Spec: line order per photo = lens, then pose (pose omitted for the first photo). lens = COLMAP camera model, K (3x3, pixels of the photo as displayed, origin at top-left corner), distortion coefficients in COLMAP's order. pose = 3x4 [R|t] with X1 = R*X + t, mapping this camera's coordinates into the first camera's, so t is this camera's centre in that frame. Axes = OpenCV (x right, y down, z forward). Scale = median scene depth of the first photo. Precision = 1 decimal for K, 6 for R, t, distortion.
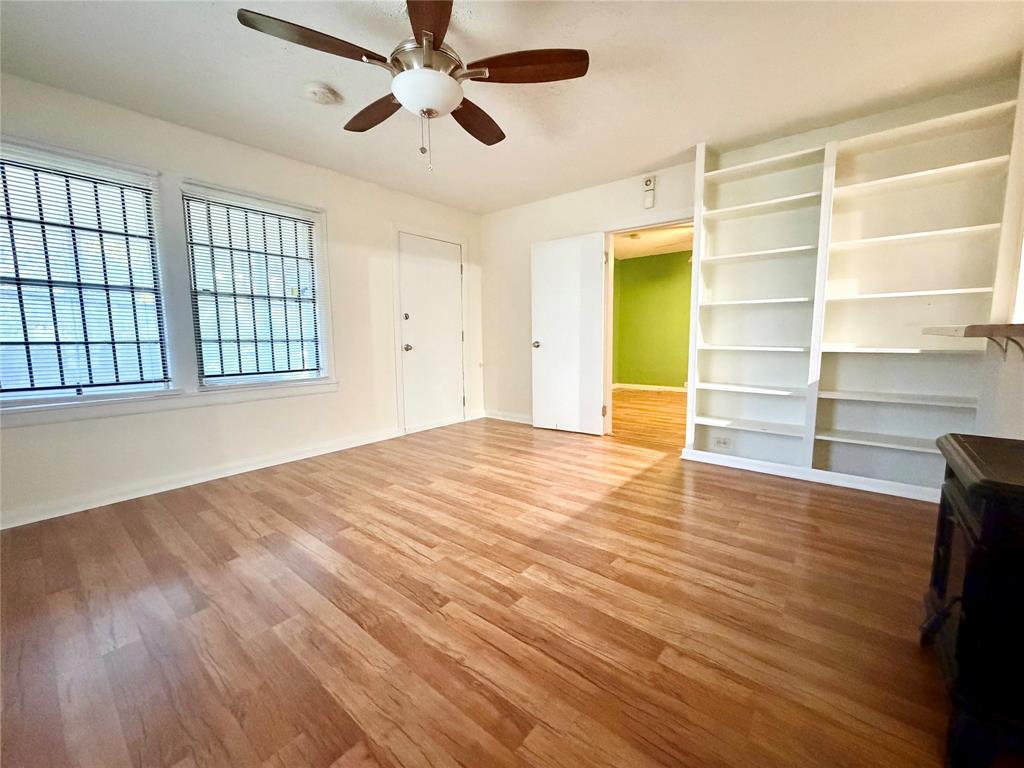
lens RADIAL K [[409.7, 0, 507.4], [0, 409.7, 382.1], [0, 0, 1]] dist [-0.002377, 0.001227]
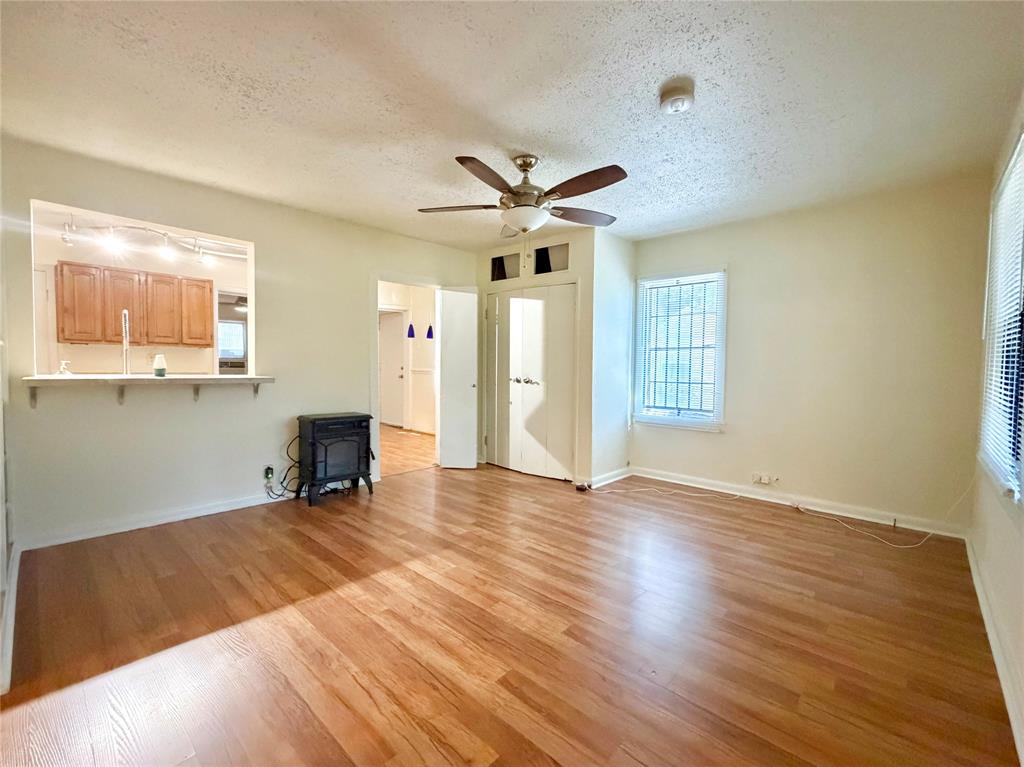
lens RADIAL K [[439.9, 0, 512.3], [0, 439.9, 383.4], [0, 0, 1]] dist [0.001176, 0.000116]
pose [[-0.999221, -0.004470, 0.039206, -0.166608], [0.001385, 0.988981, 0.148038, -0.291253], [-0.039436, 0.147977, -0.988204, 2.095805]]
